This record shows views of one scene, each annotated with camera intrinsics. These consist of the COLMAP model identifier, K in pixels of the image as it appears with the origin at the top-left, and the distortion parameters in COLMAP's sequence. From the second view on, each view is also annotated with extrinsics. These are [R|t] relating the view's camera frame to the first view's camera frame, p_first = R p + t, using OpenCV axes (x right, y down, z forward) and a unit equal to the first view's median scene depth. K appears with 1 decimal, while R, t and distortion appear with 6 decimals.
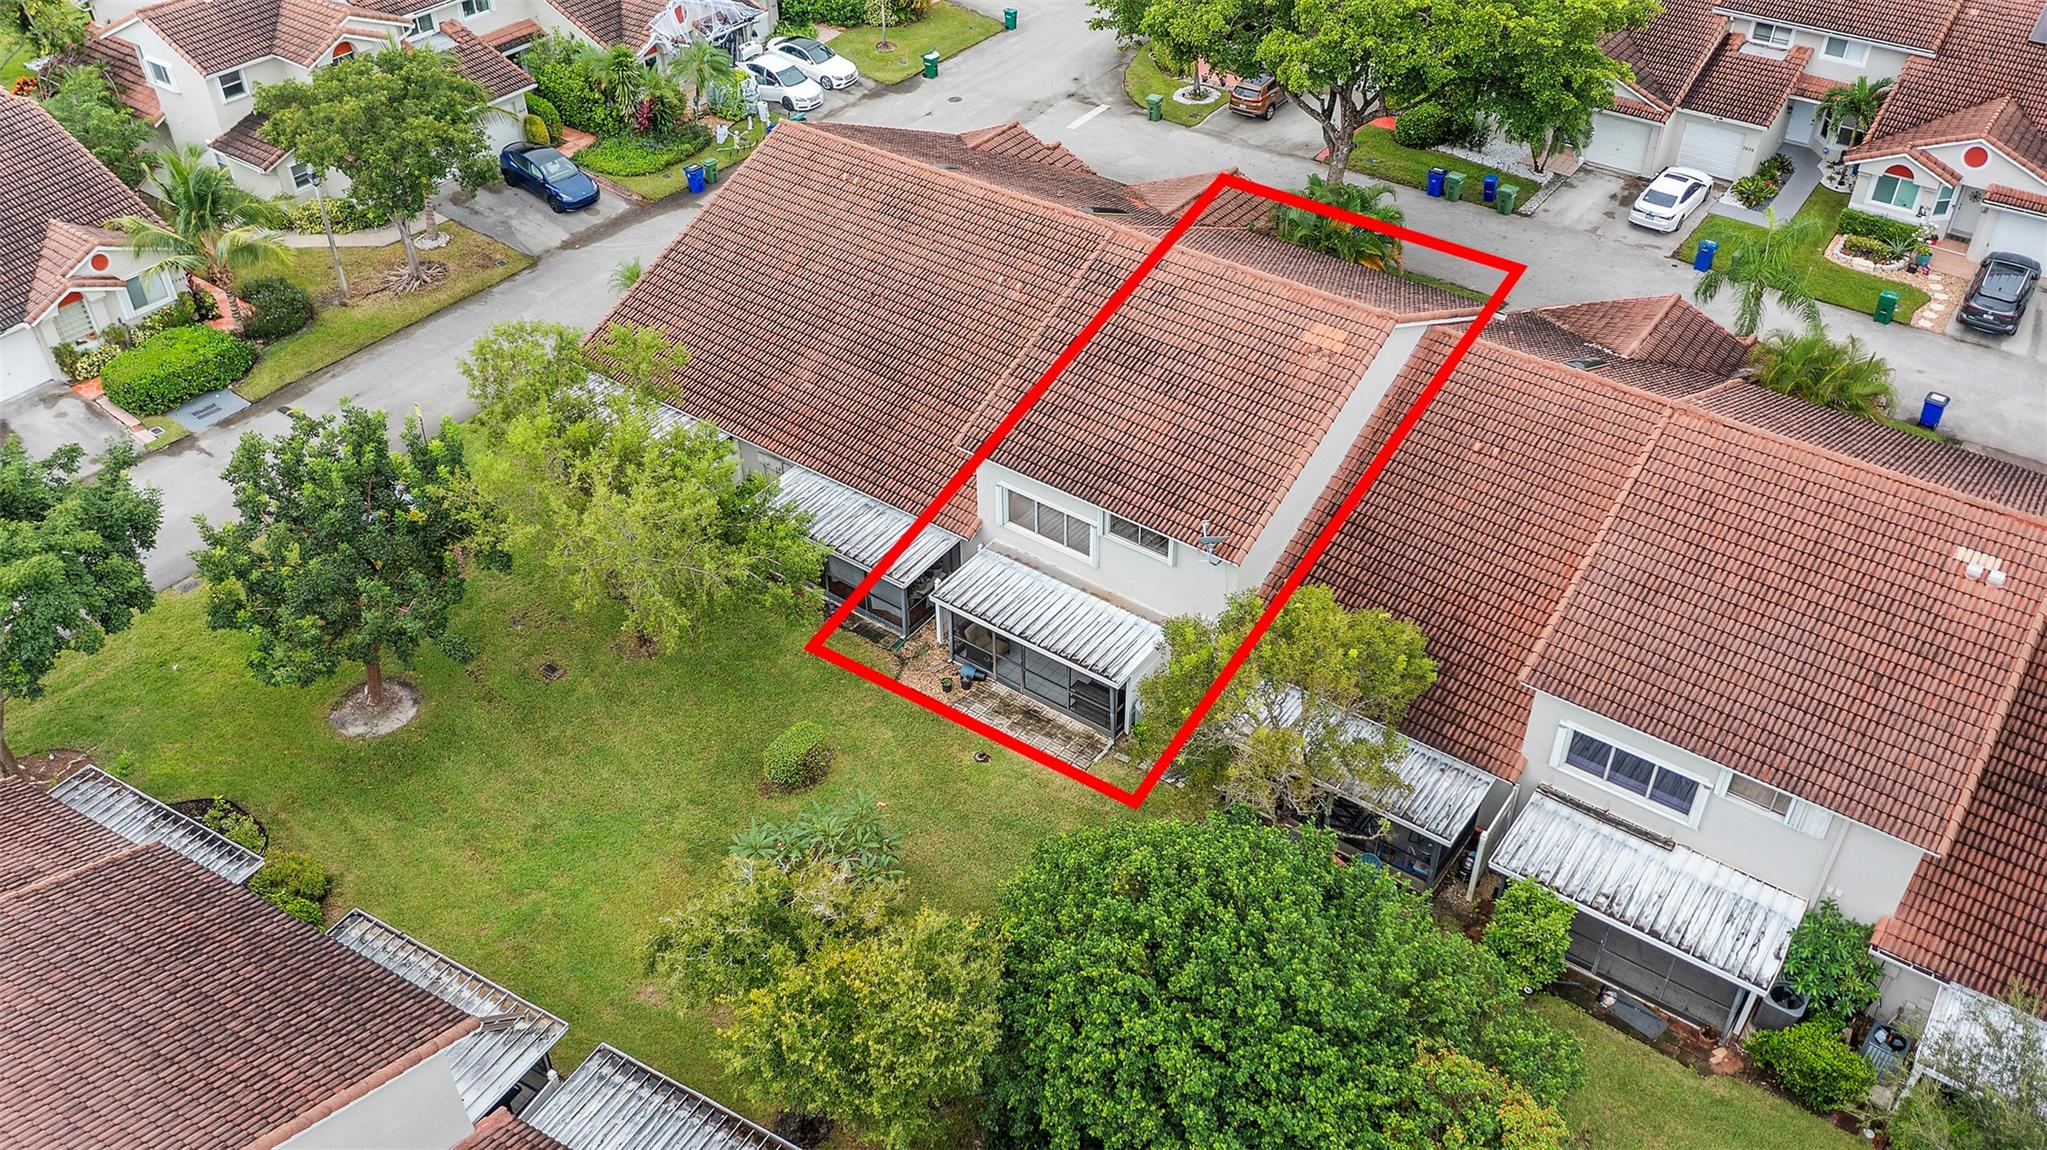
lens RADIAL K [[1604.4, 0, 1019.5], [0, 1604.4, 575.9], [0, 0, 1]] dist [-0.014333, 0.007571]
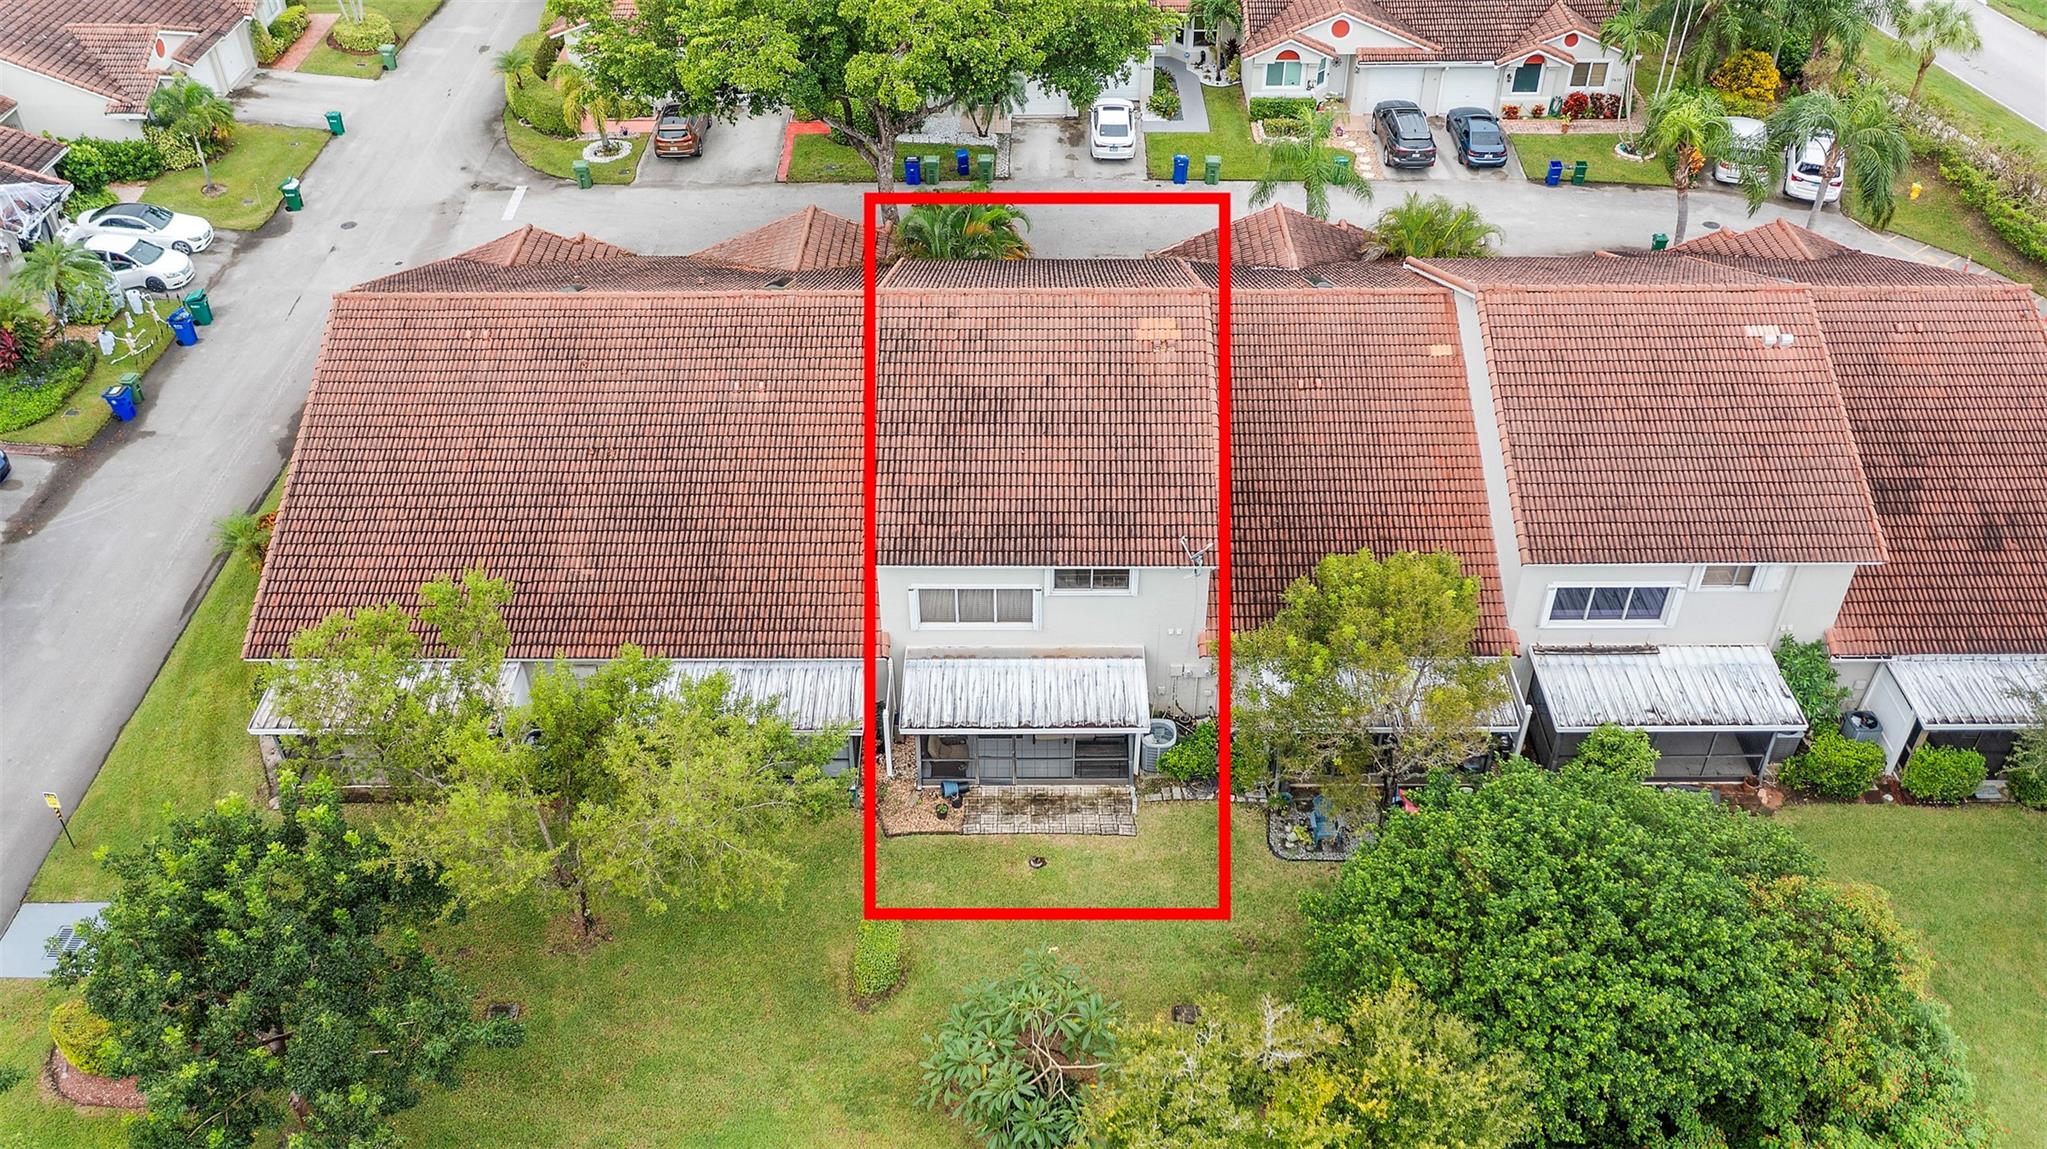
lens RADIAL K [[1604.4, 0, 1022.9], [0, 1604.4, 572.9], [0, 0, 1]] dist [-0.014333, 0.007571]
pose [[0.808241, -0.368680, 0.459154, -0.361741], [0.368291, 0.924909, 0.094365, -0.121998], [-0.459466, 0.092833, 0.883331, 0.150735]]
